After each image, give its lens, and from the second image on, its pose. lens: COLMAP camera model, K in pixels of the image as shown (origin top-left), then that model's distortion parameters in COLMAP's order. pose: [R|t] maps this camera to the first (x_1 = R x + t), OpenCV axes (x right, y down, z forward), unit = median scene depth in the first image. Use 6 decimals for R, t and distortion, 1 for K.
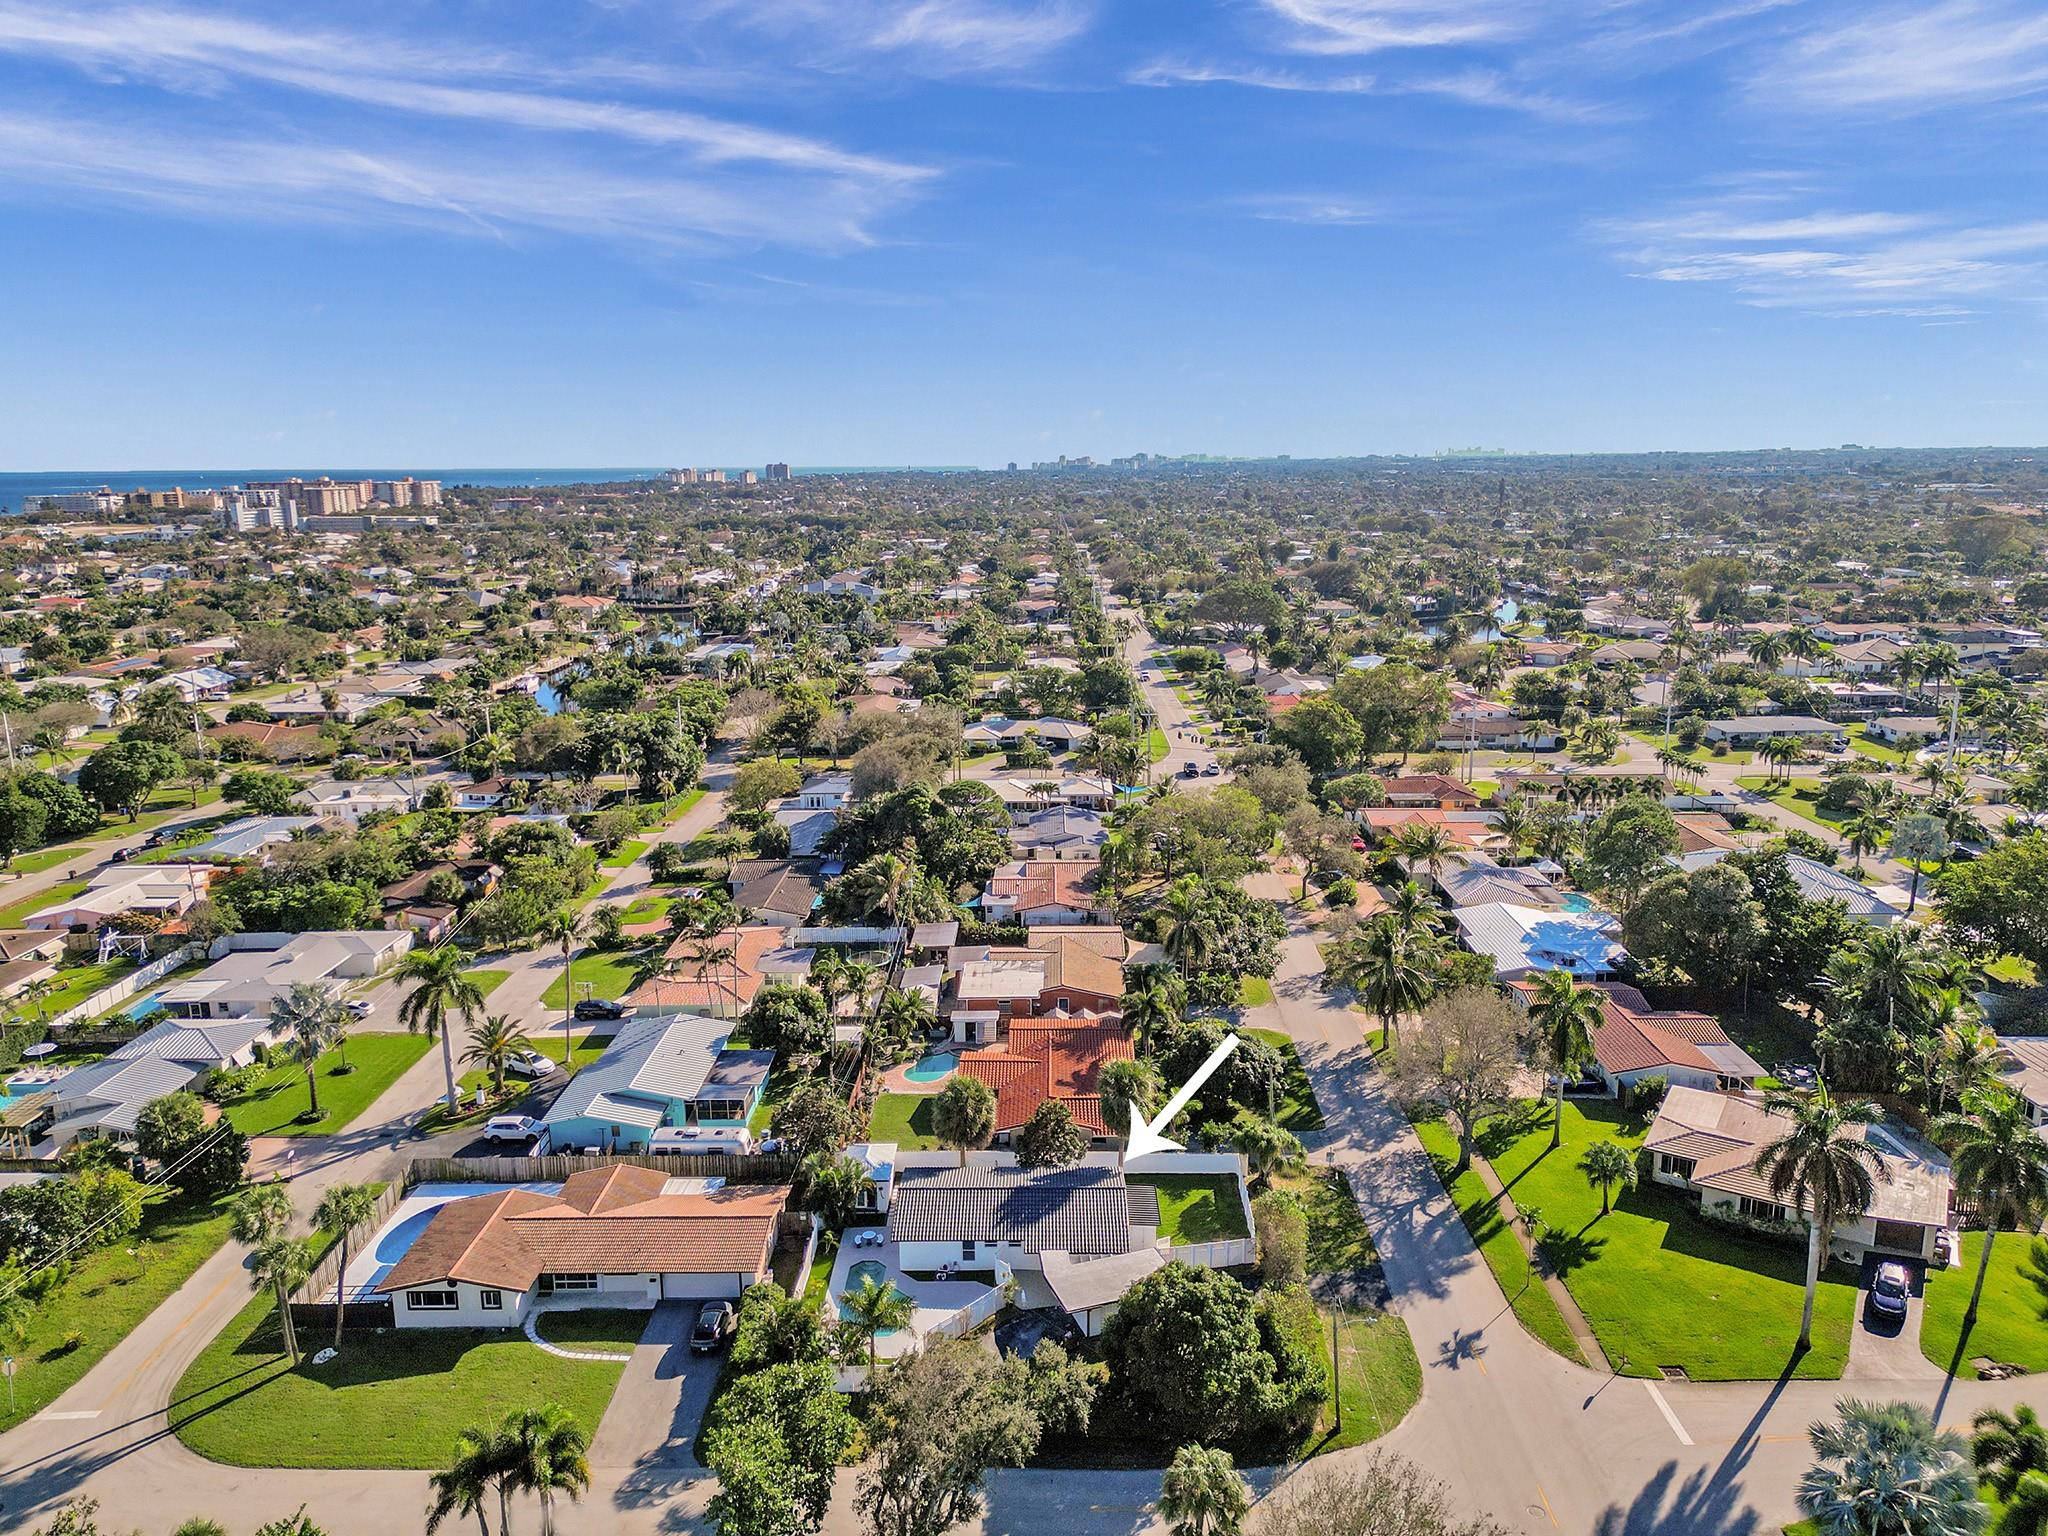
lens RADIAL K [[1426.4, 0, 1023.1], [0, 1426.4, 777.6], [0, 0, 1]] dist [0.088708, -0.099652]
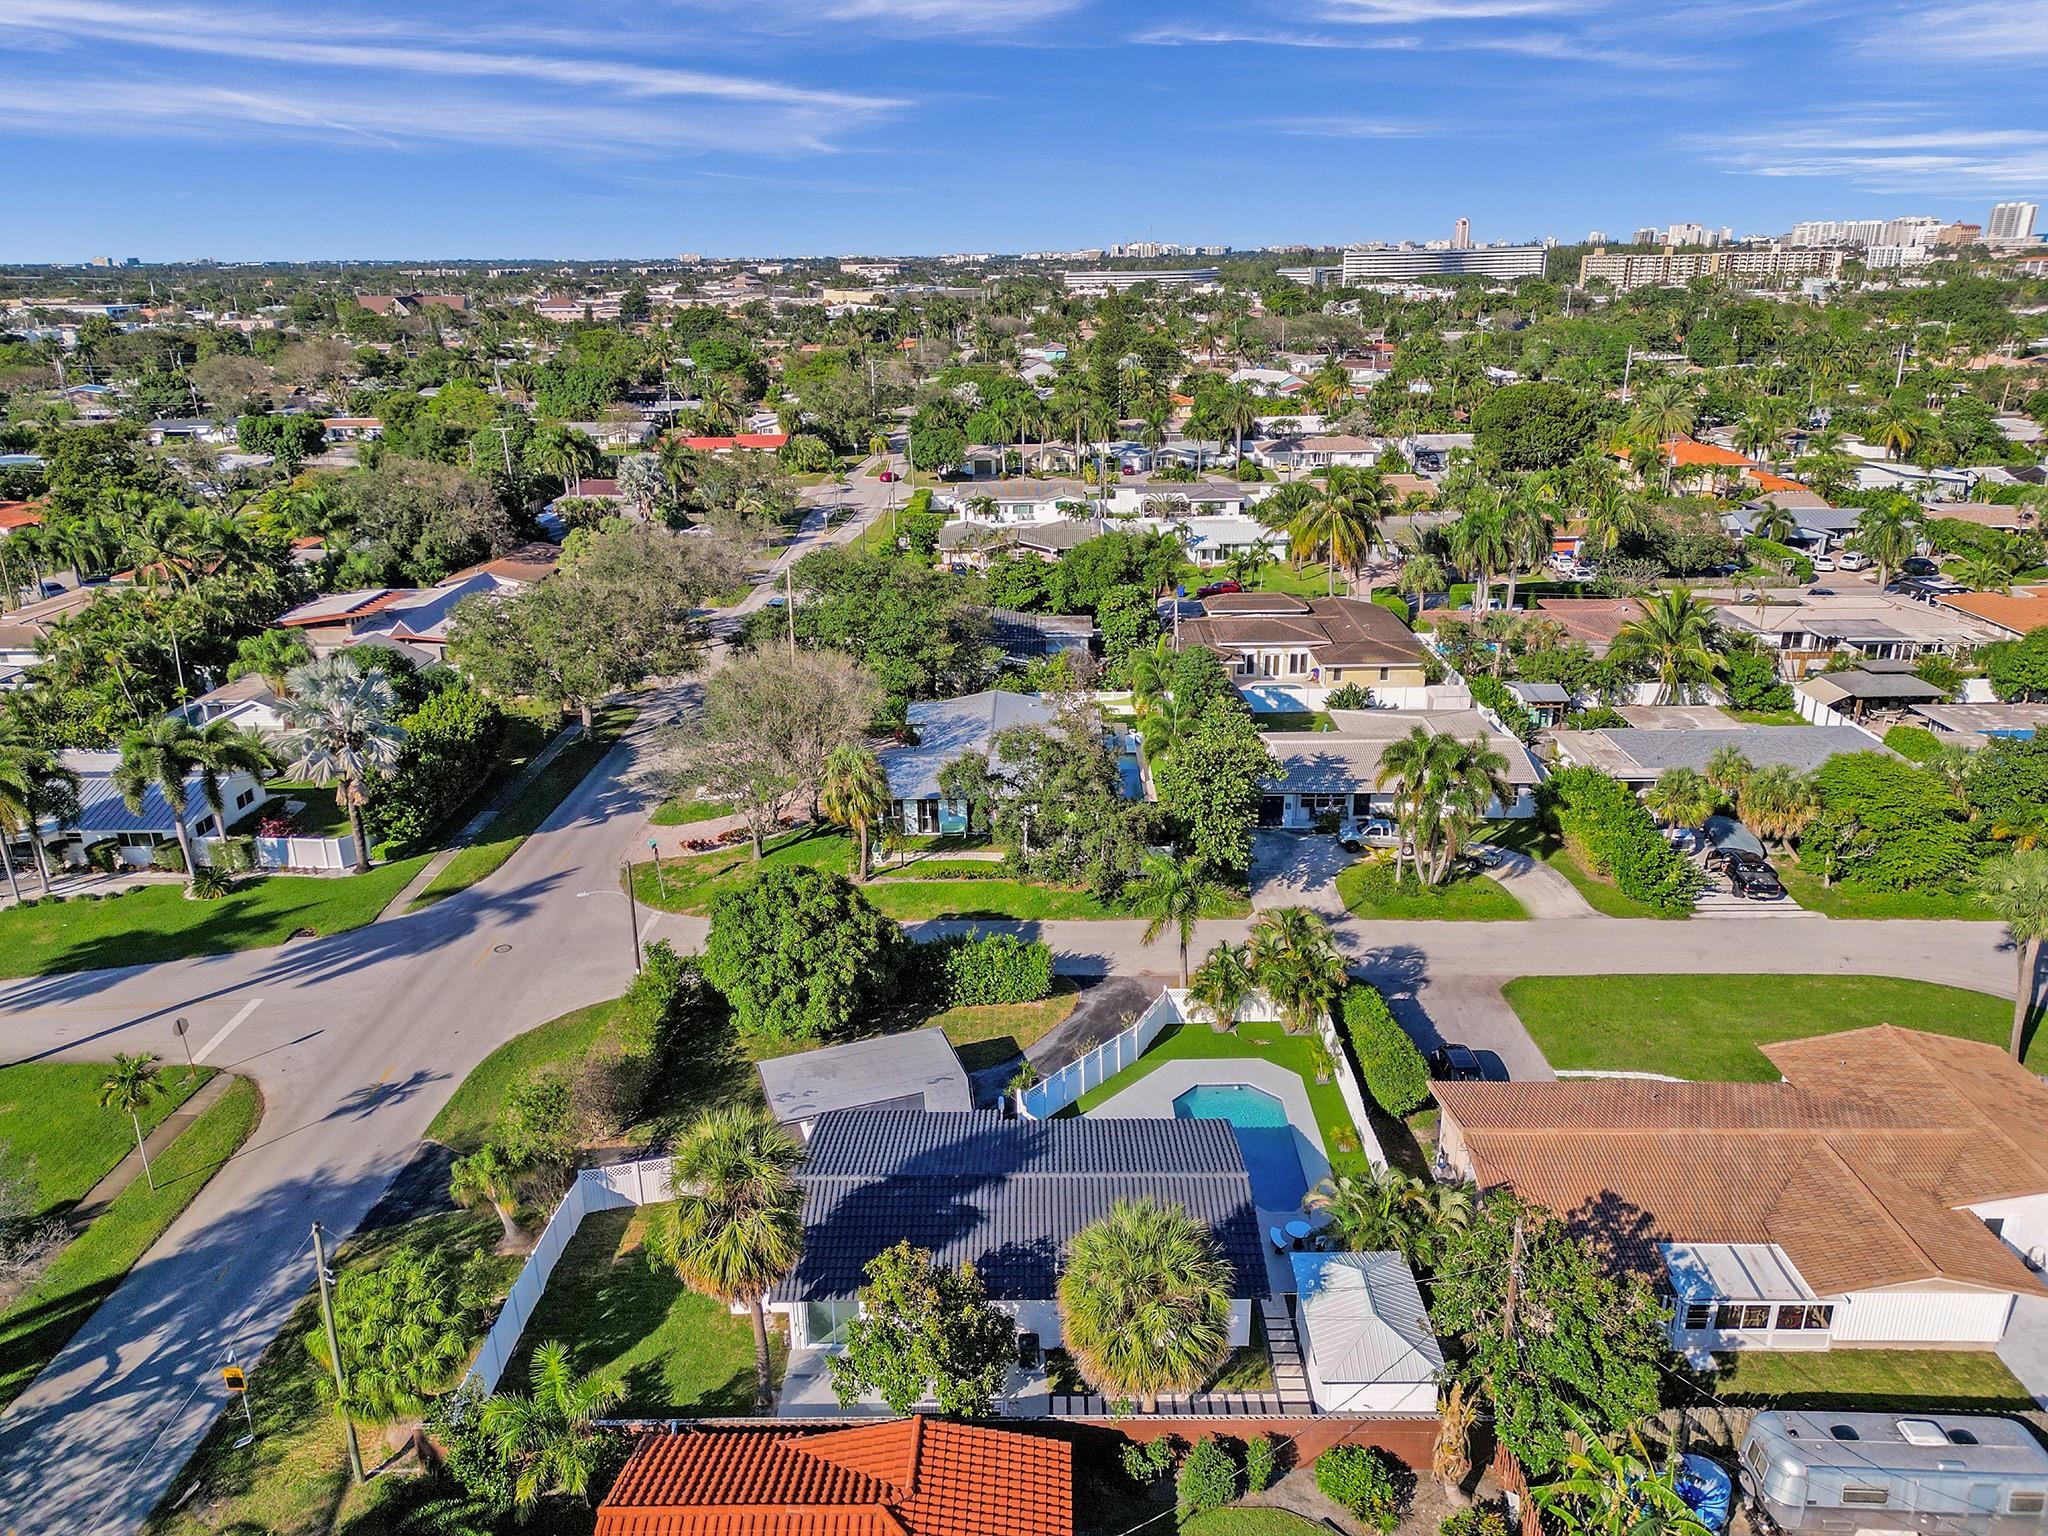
lens RADIAL K [[1428.1, 0, 1019.7], [0, 1428.1, 774.0], [0, 0, 1]] dist [0.083420, -0.081987]
pose [[-0.999547, 0.030111, -0.000088, -0.011105], [0.025291, 0.841104, 0.540281, -0.090561], [0.016343, 0.540034, -0.841485, 1.219055]]
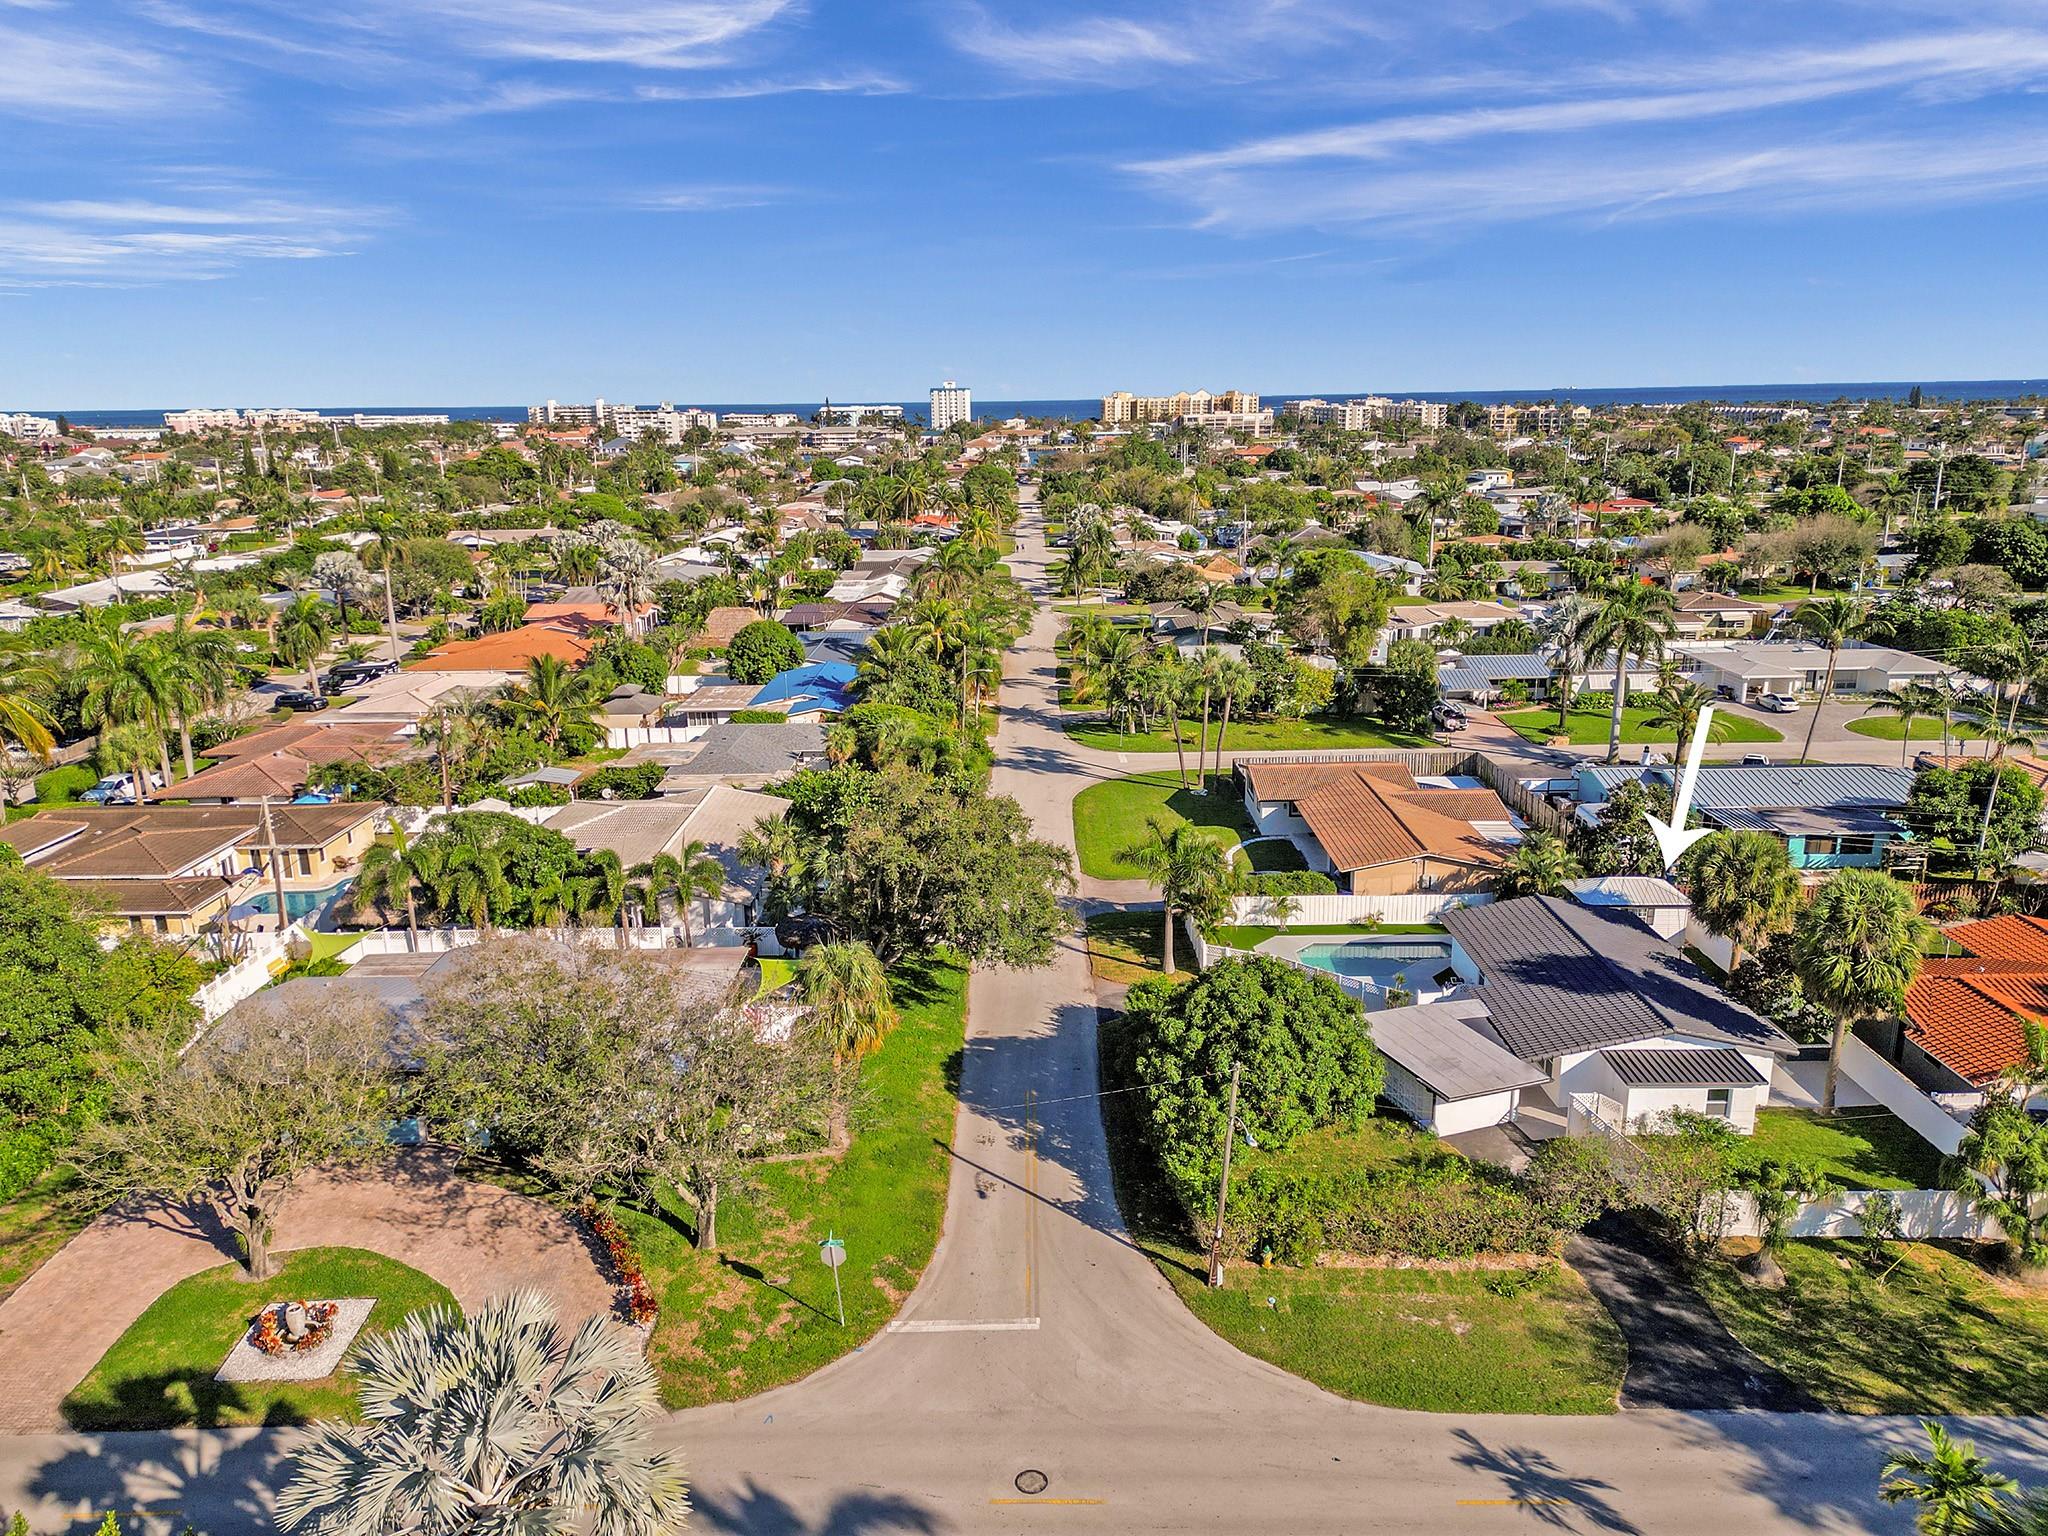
lens RADIAL K [[1428.1, 0, 1019.7], [0, 1428.1, 774.0], [0, 0, 1]] dist [0.083420, -0.081987]
pose [[0.020324, 0.266721, -0.963559, 0.538181], [-0.204195, 0.944551, 0.257153, 0.086083], [0.978719, 0.191527, 0.073660, 0.618193]]
